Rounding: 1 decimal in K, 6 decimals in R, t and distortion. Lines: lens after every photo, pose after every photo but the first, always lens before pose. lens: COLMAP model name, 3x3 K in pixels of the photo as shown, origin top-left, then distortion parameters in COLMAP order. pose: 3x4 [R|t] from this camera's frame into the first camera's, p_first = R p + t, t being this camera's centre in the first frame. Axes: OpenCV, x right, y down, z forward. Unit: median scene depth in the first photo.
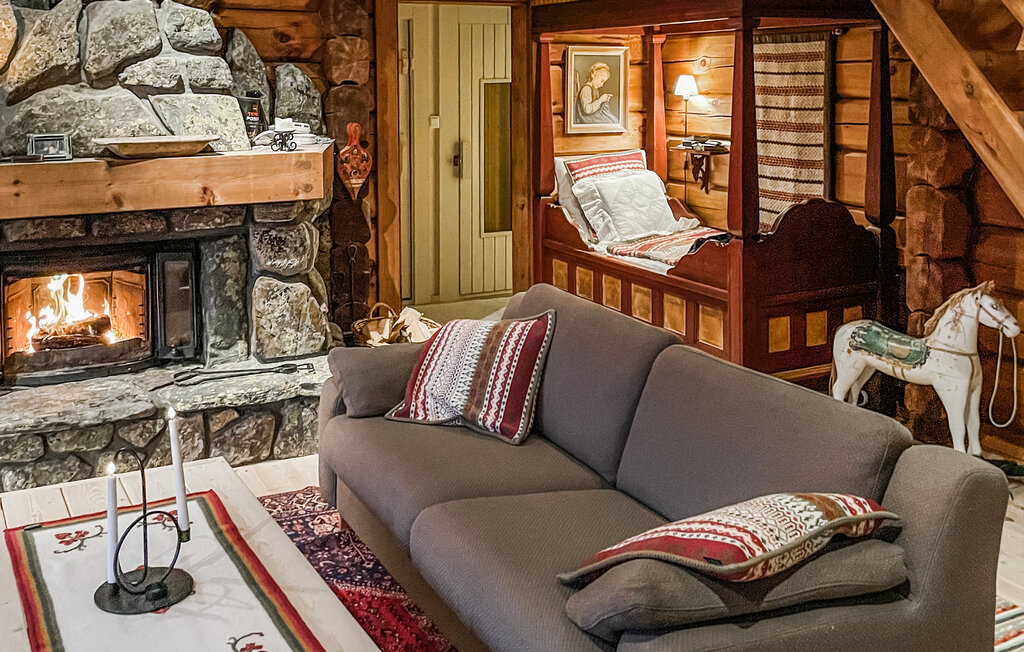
lens RADIAL K [[1045.2, 0, 507.6], [0, 1045.2, 136.8], [0, 0, 1]] dist [0.118035, -0.179695]
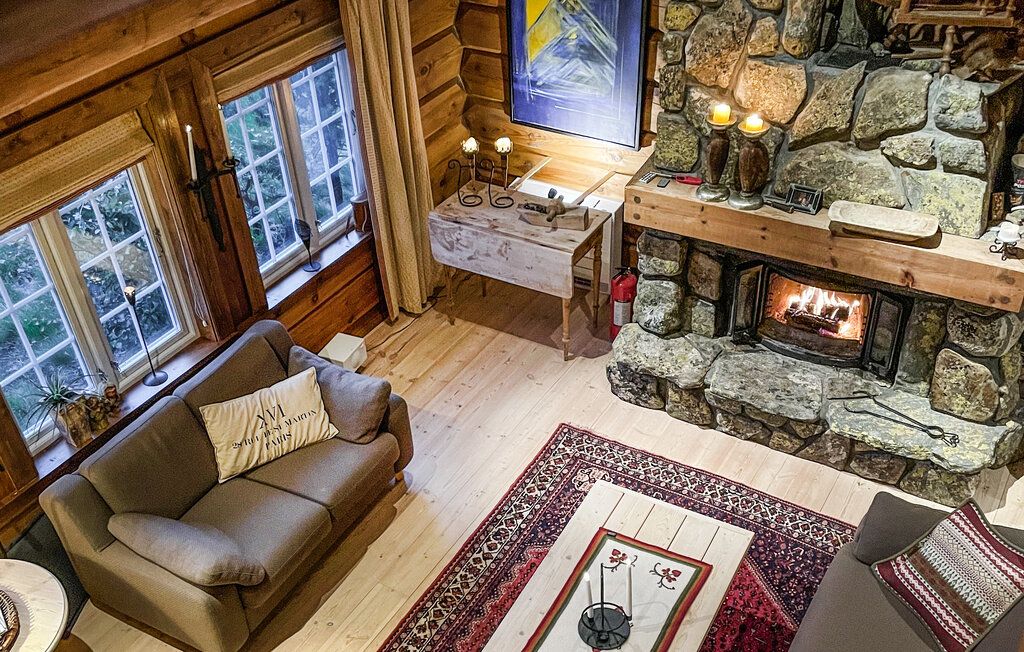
lens RADIAL K [[1031.0, 0, 536.5], [0, 1031.0, 412.6], [0, 0, 1]] dist [0.113931, -0.180965]
pose [[0.541306, 0.526887, -0.655269, 0.298542], [-0.009967, 0.783282, 0.621586, -0.511019], [0.840767, -0.329937, 0.429246, 0.143702]]
